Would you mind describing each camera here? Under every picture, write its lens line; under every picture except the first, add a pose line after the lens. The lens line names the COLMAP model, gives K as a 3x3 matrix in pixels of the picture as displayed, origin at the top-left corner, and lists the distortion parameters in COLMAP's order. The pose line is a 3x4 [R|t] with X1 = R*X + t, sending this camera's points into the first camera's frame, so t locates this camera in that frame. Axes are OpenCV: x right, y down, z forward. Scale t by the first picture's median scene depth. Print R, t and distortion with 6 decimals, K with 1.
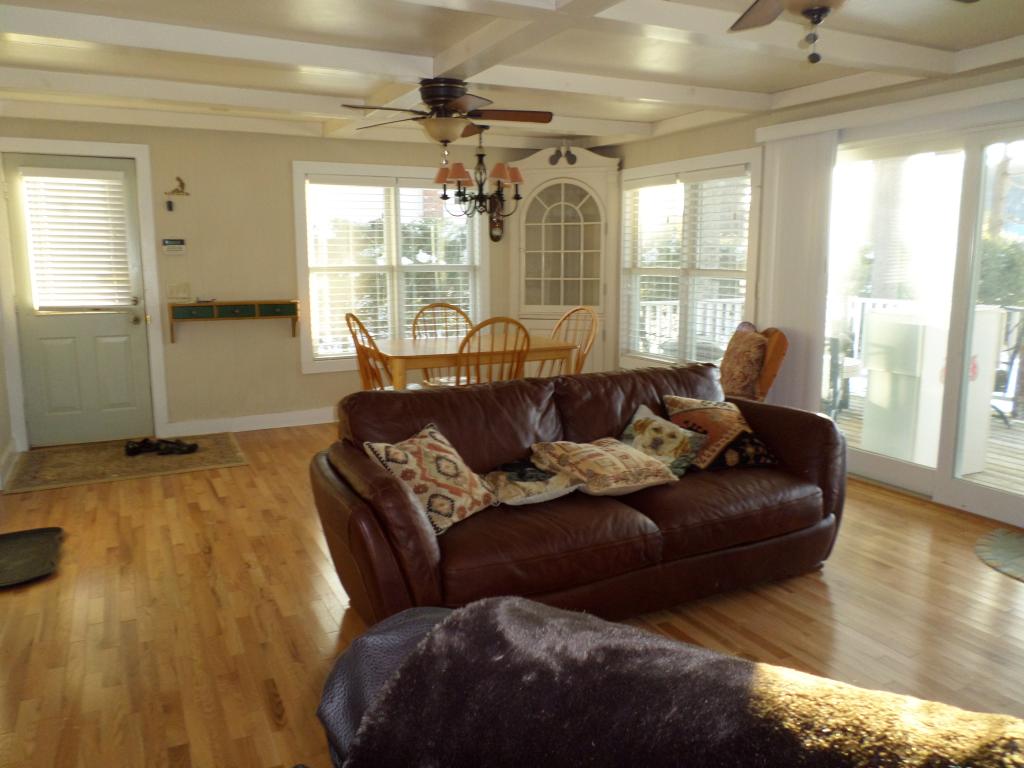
lens RADIAL K [[776.1, 0, 509.9], [0, 776.1, 383.8], [0, 0, 1]] dist [-0.029265, 0.003033]
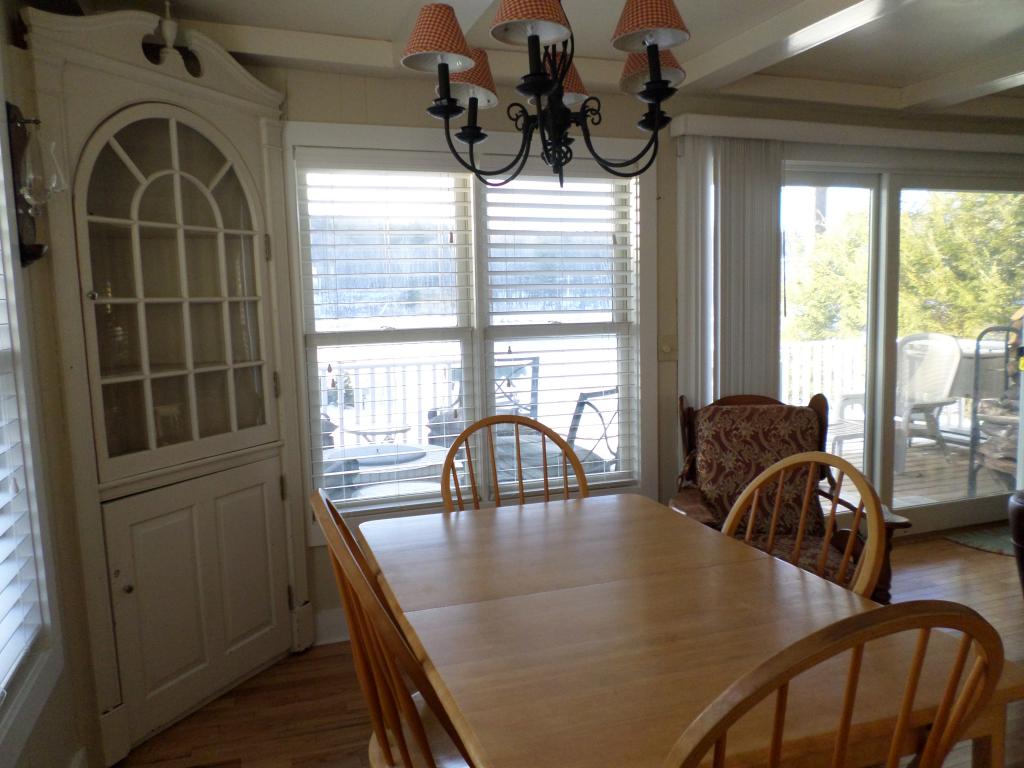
lens RADIAL K [[776.1, 0, 516.1], [0, 776.1, 386.4], [0, 0, 1]] dist [-0.029265, 0.003033]
pose [[0.131204, -0.096832, 0.986615, -0.296809], [0.186329, 0.979890, 0.071393, -0.129102], [-0.973687, 0.174468, 0.146608, 0.819892]]
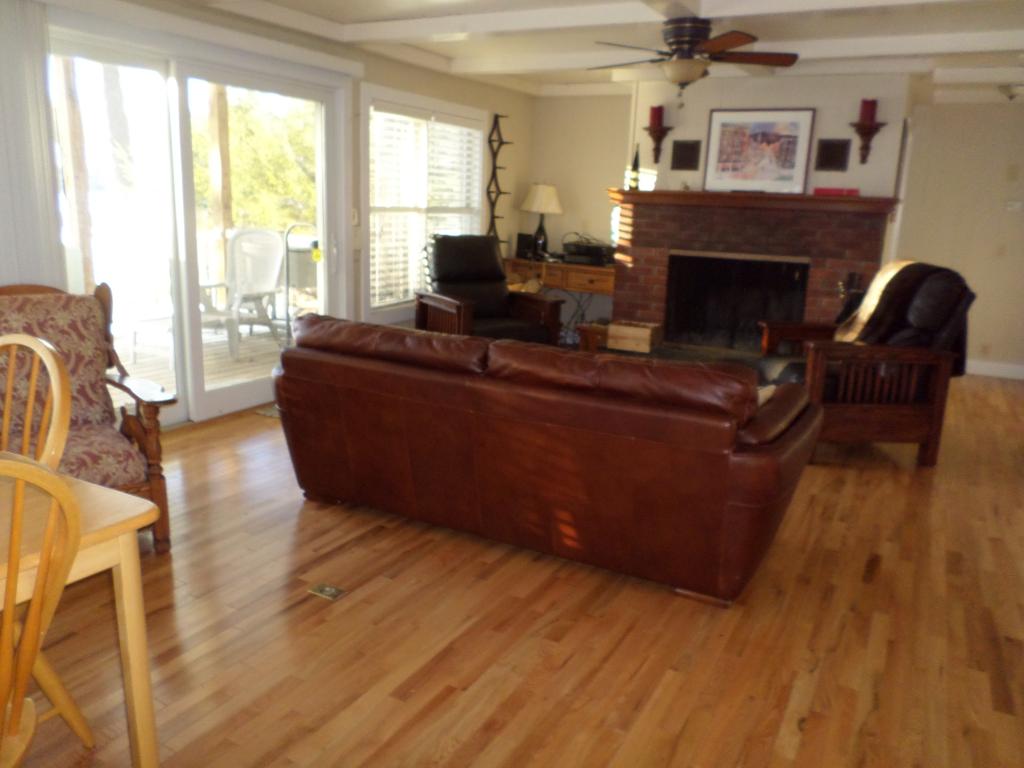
lens RADIAL K [[776.1, 0, 512.8], [0, 776.1, 388.2], [0, 0, 1]] dist [-0.029265, 0.003033]
pose [[-0.575053, -0.201236, 0.792980, -0.332915], [0.101094, 0.944369, 0.312965, -0.112628], [-0.811846, 0.260137, -0.522719, 0.756297]]
